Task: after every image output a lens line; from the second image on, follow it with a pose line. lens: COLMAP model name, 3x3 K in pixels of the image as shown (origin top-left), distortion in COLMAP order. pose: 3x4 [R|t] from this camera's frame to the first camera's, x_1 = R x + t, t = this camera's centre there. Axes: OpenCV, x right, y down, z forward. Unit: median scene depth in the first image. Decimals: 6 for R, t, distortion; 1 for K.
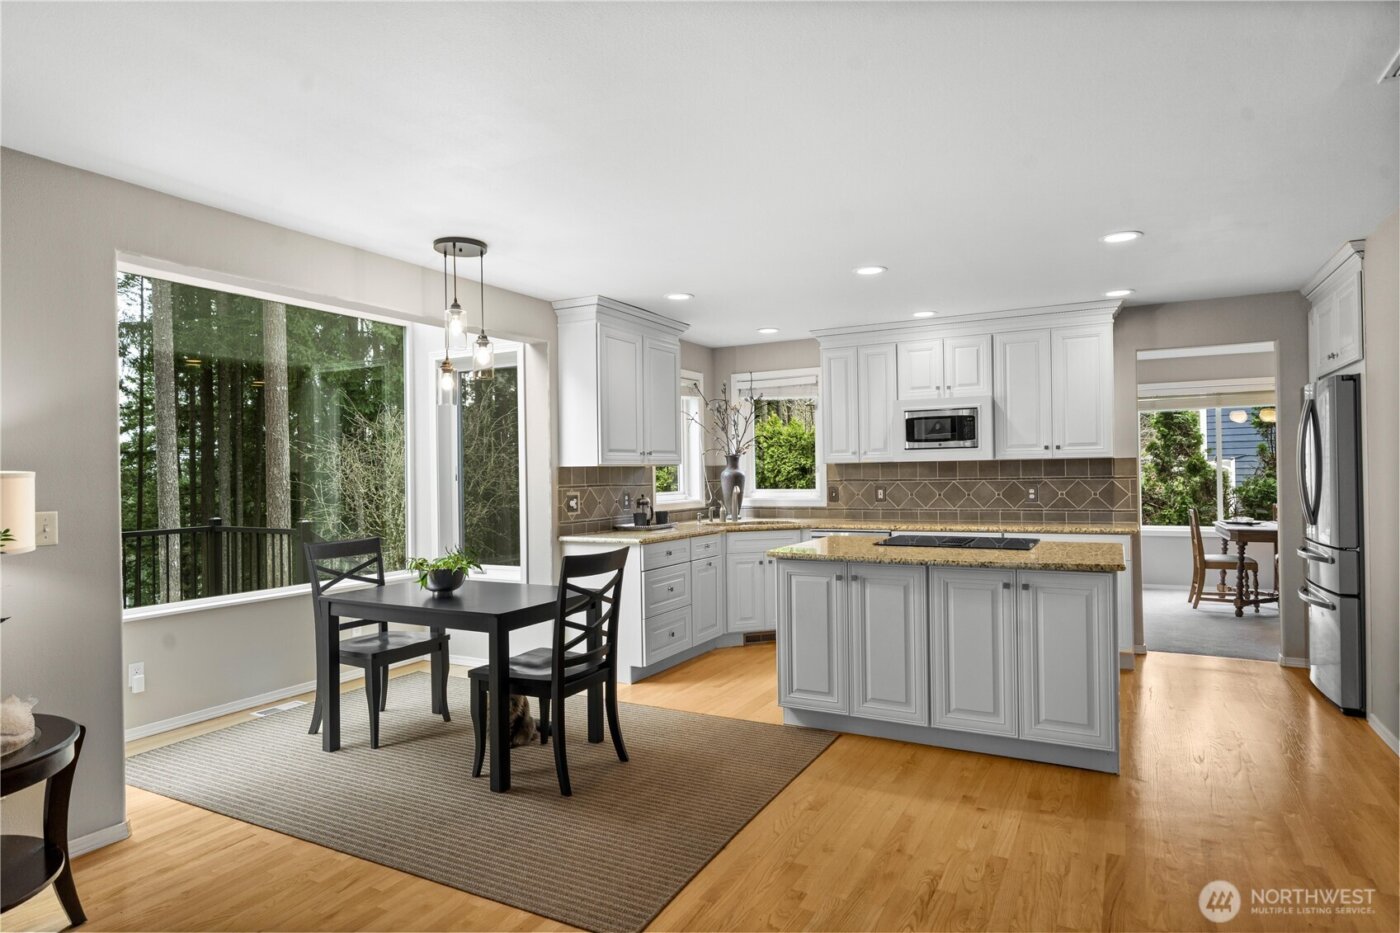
lens RADIAL K [[785.8, 0, 696.1], [0, 785.8, 469.3], [0, 0, 1]] dist [0.007686, 0.000943]
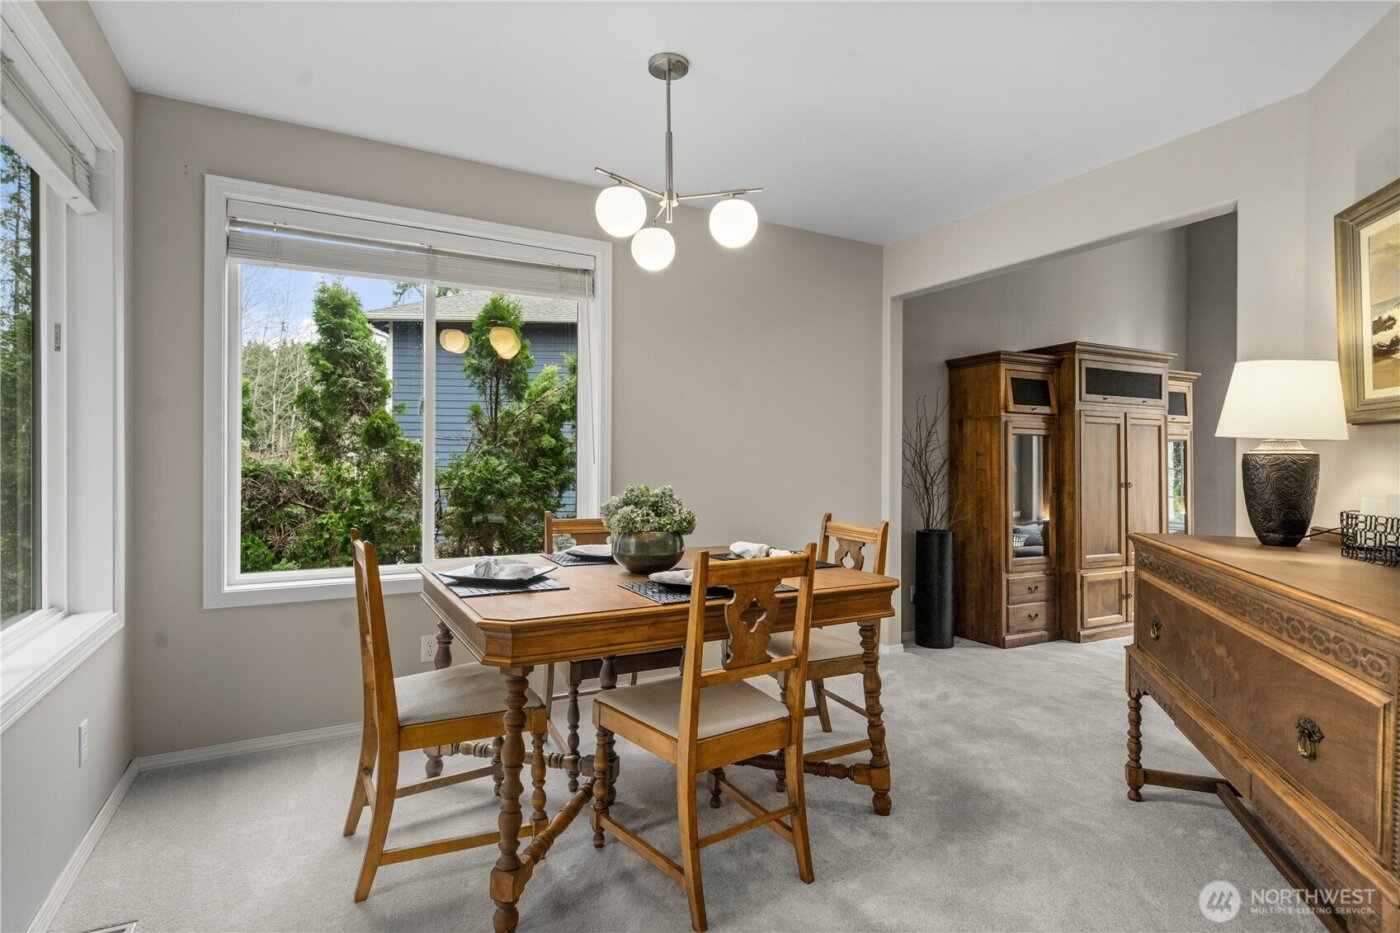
lens RADIAL K [[721.7, 0, 695.9], [0, 721.7, 454.1], [0, 0, 1]] dist [0.002697, 0.000155]
pose [[0.558772, 0.015757, 0.829171, 0.328390], [-0.019197, 0.999797, -0.006063, 0.008712], [-0.829099, -0.012529, 0.558962, 0.516652]]
